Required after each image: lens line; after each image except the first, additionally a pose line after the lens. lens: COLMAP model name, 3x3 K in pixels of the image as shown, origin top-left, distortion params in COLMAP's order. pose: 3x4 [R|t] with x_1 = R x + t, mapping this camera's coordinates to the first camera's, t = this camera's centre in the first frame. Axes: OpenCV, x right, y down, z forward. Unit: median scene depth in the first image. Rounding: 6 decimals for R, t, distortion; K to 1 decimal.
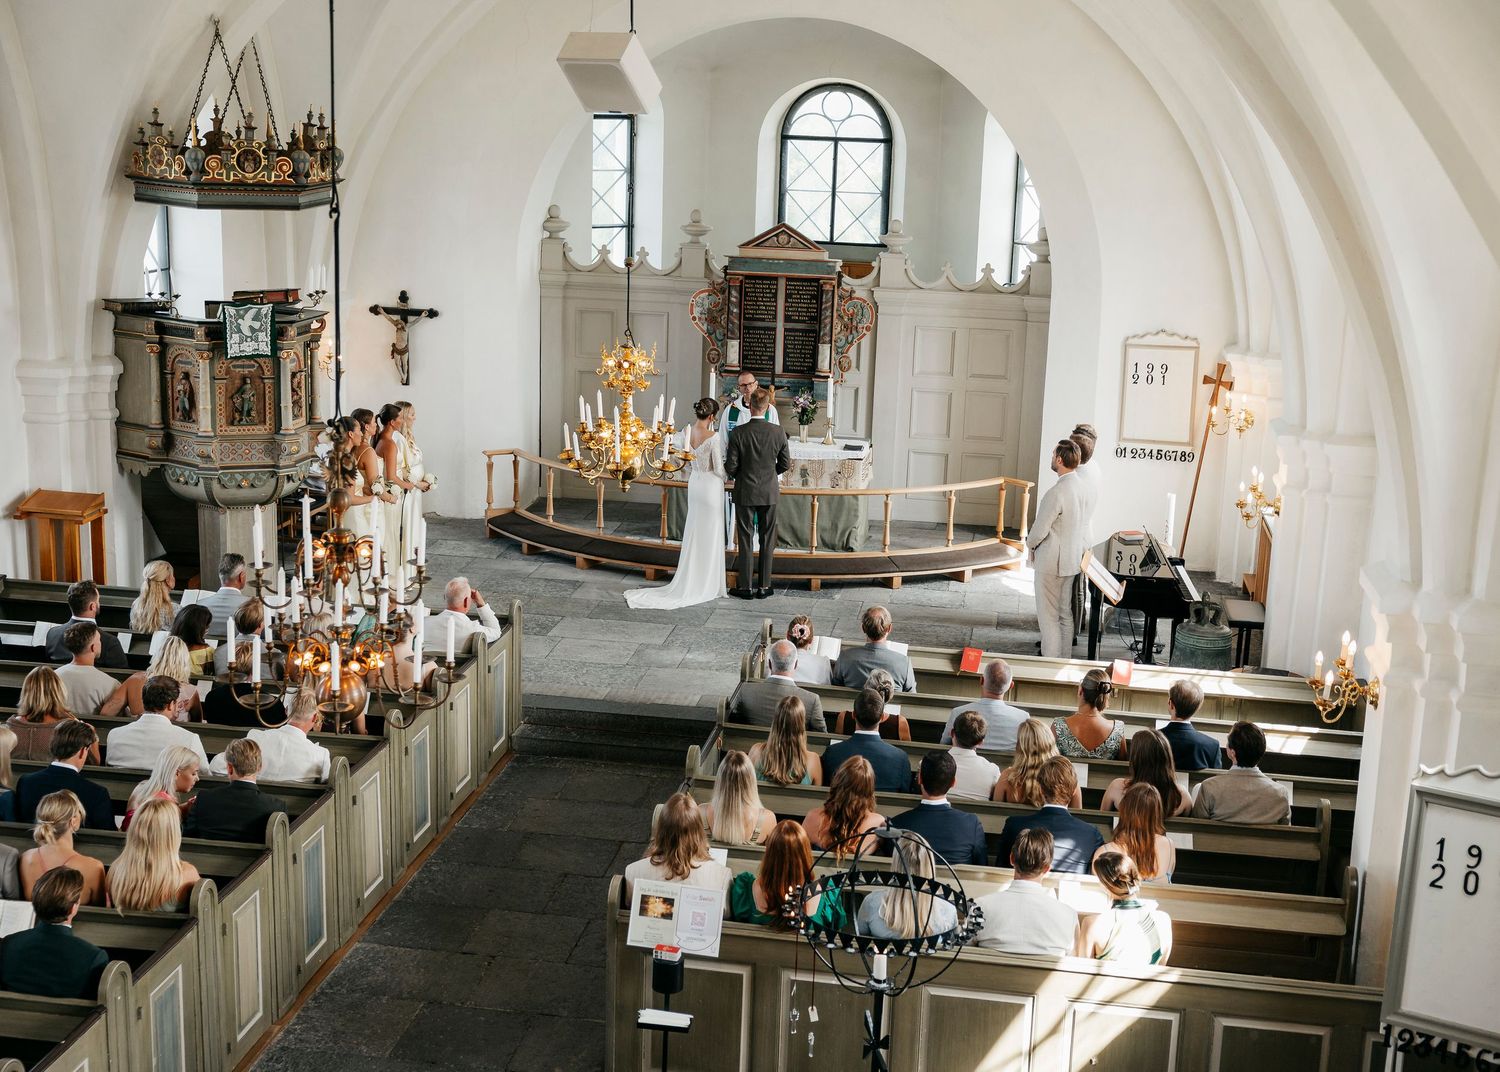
lens RADIAL K [[2152.5, 0, 759.3], [0, 2152.5, 529.3], [0, 0, 1]] dist [0.001781, 0.000000]
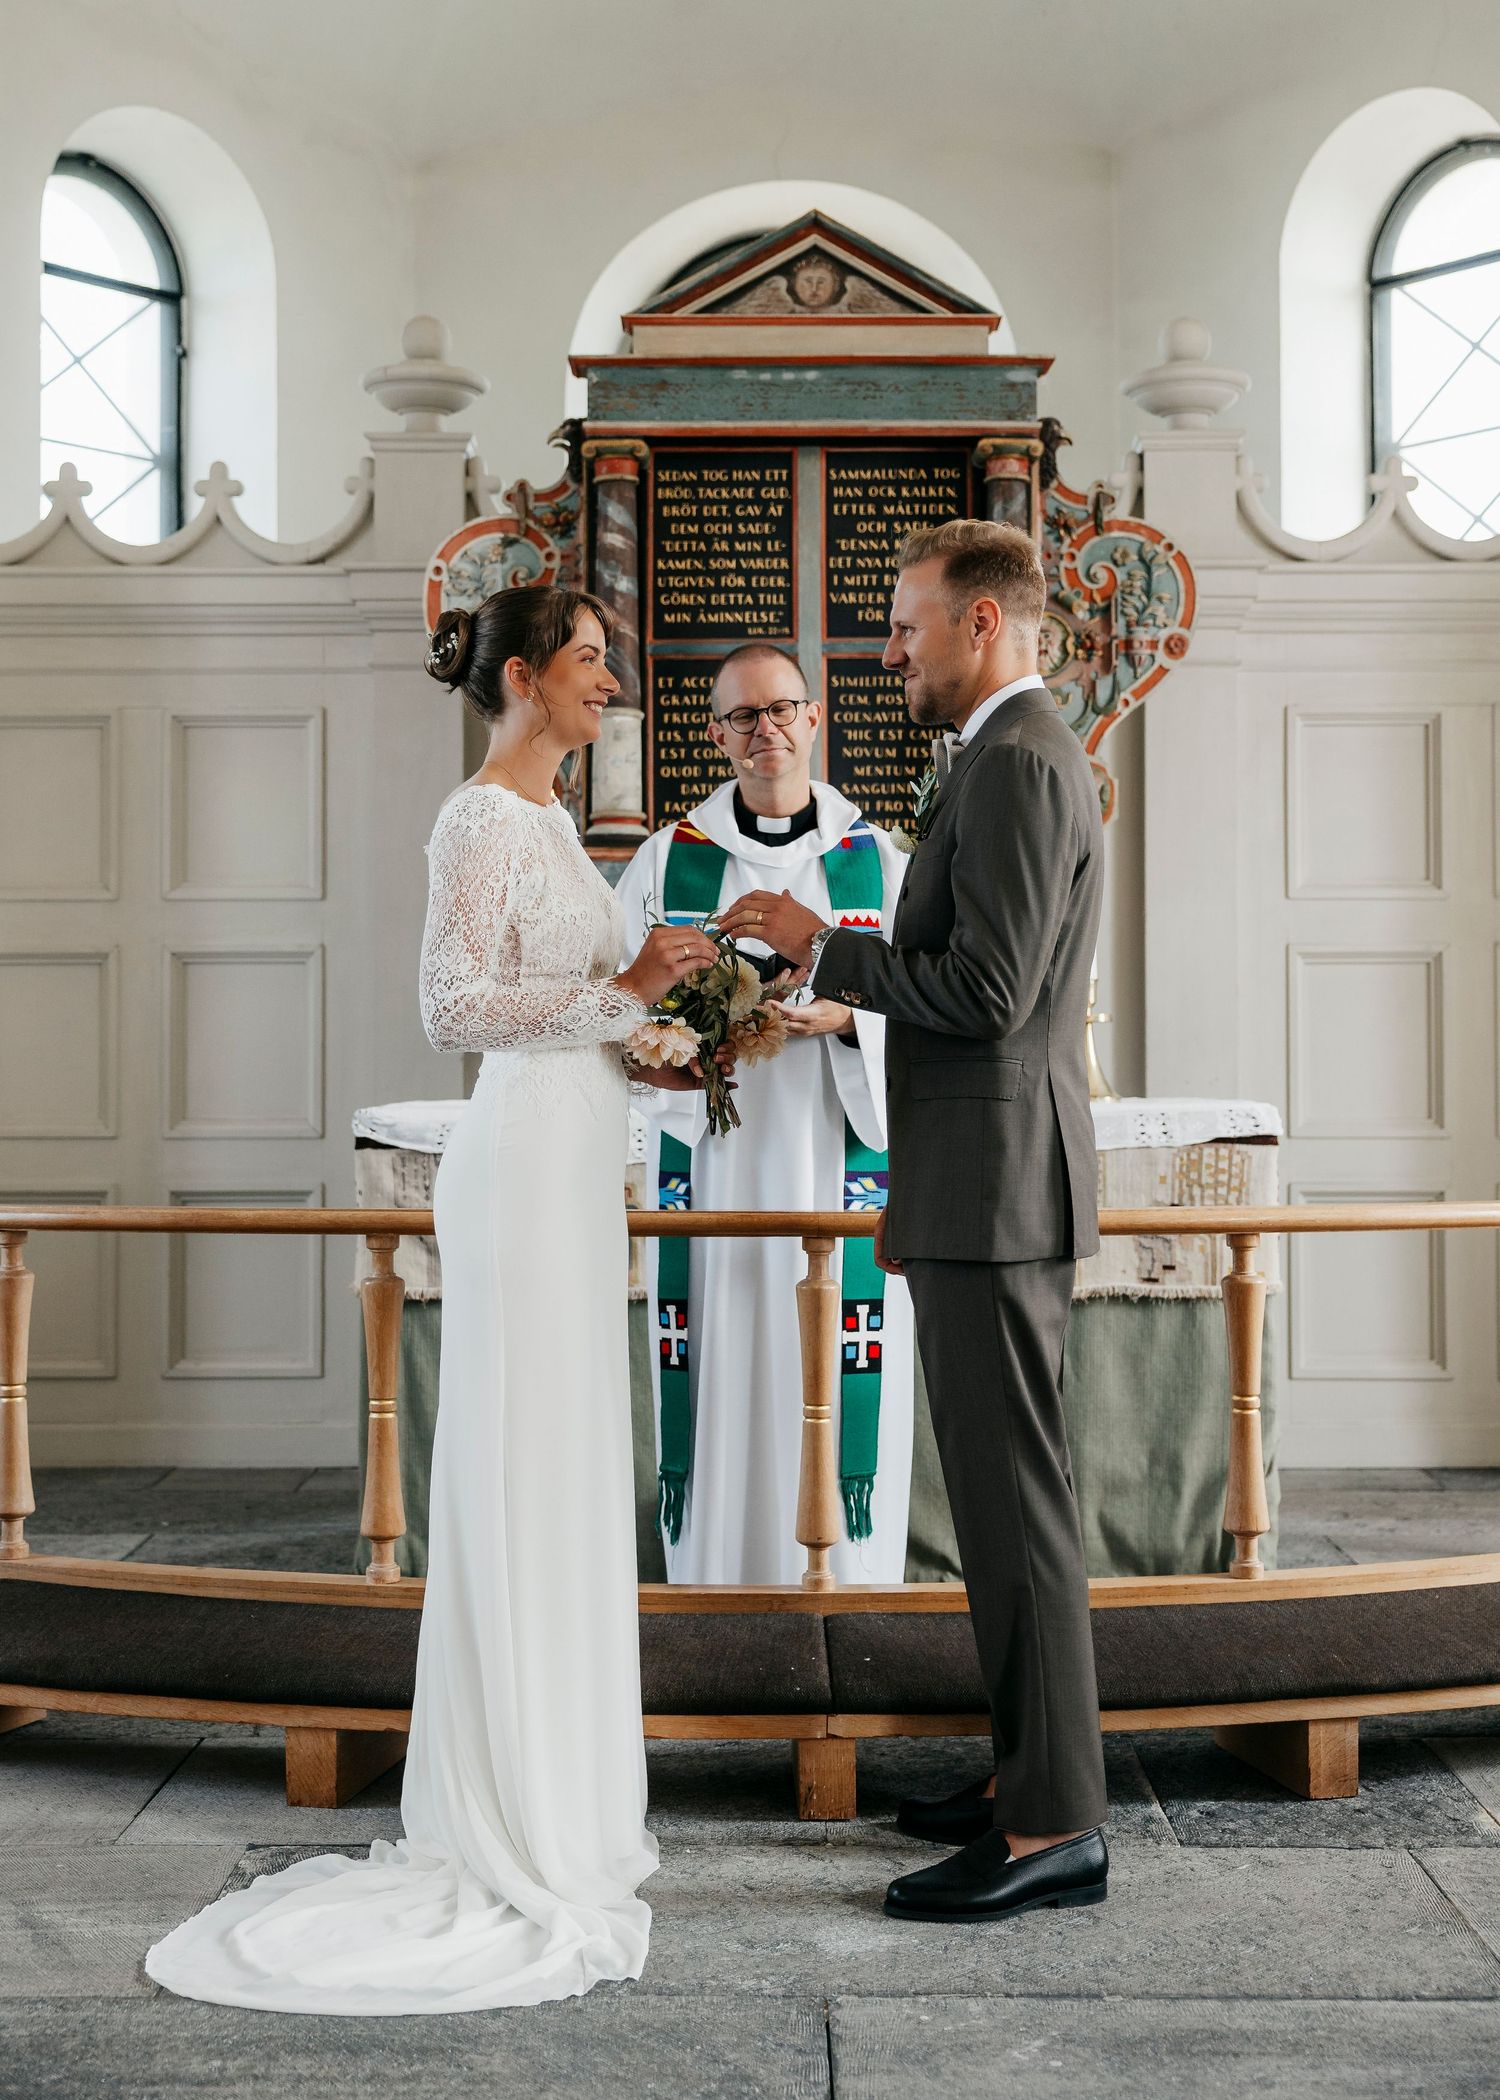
lens RADIAL K [[2792.3, 0, 805.7], [0, 2792.3, 960.4], [0, 0, 1]] dist [-0.006723, 0.000000]
pose [[0.986514, -0.030553, 0.160797, -0.046232], [0.069159, 0.968223, -0.240334, 0.015112], [-0.148345, 0.248213, 0.957279, 0.781210]]
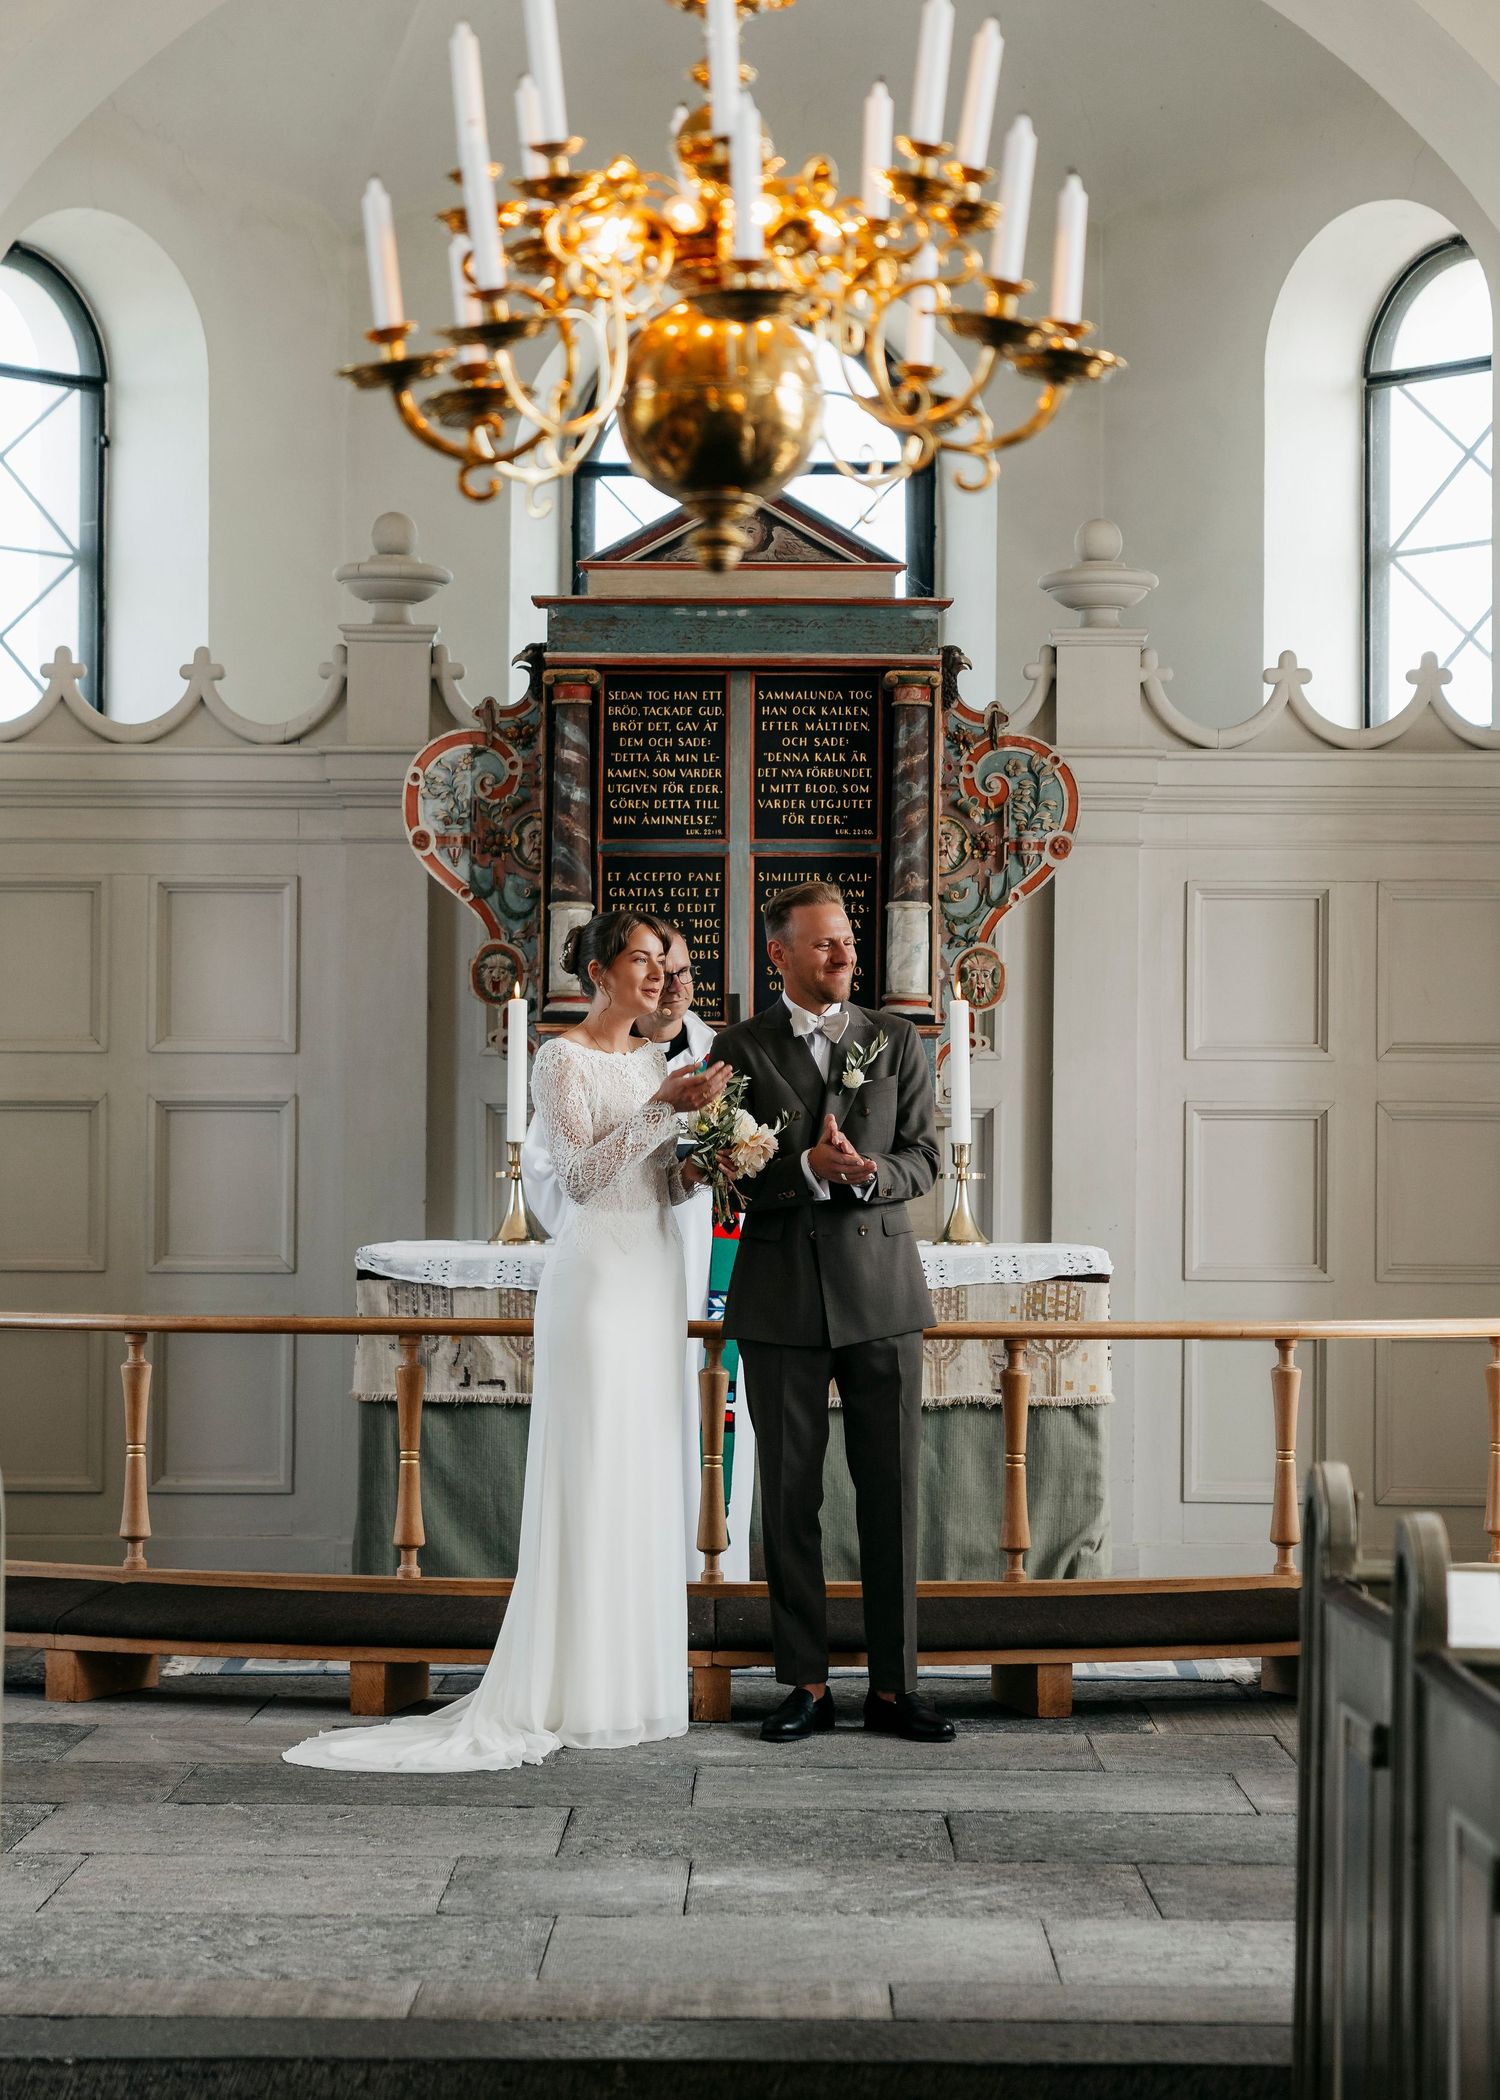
lens RADIAL K [[4816.3, 0, 813.5], [0, 4816.3, 956.9], [0, 0, 1]] dist [0.063185, 0.000000]
pose [[0.988222, -0.021685, 0.151485, -0.082200], [0.059302, 0.966827, -0.248455, 0.079556], [-0.141072, 0.254512, 0.956725, 0.453541]]
